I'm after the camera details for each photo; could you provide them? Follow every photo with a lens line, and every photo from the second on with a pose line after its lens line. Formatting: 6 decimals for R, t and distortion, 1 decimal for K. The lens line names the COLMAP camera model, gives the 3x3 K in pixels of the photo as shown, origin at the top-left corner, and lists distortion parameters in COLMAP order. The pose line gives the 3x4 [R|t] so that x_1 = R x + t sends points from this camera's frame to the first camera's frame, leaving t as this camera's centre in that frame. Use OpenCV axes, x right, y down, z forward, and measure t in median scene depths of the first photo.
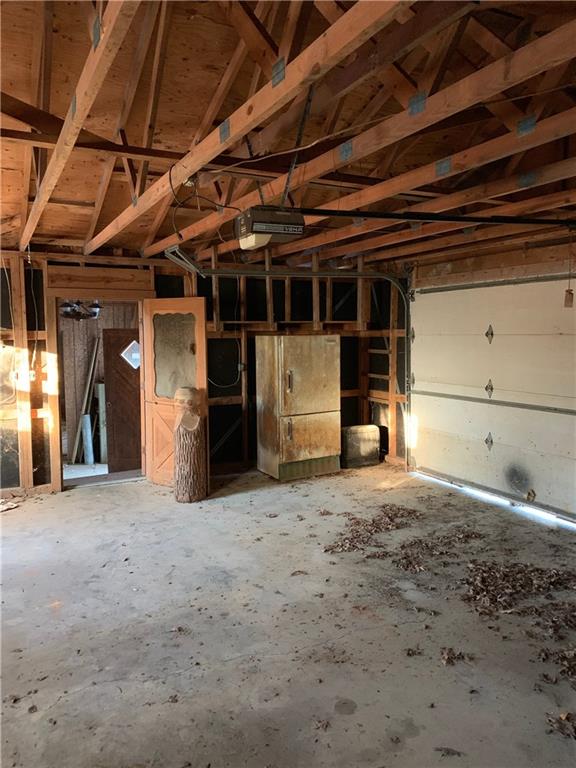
lens RADIAL K [[582.4, 0, 288.0], [0, 582.4, 384.0], [0, 0, 1]] dist [0.031173, -0.031199]
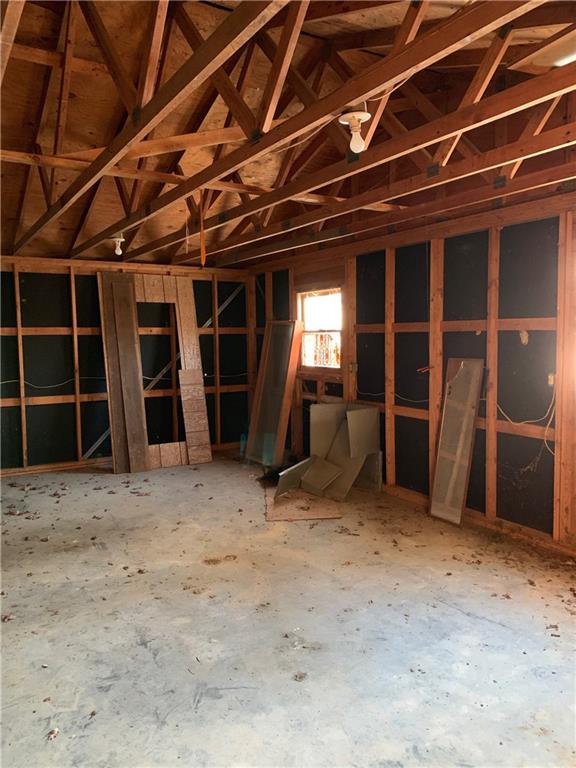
lens RADIAL K [[582.4, 0, 288.0], [0, 582.4, 384.0], [0, 0, 1]] dist [0.031173, -0.031199]
pose [[-0.997050, 0.019629, -0.074202, -0.629494], [0.007131, 0.986254, 0.165083, -0.144690], [0.076423, 0.164067, -0.983484, 2.055250]]
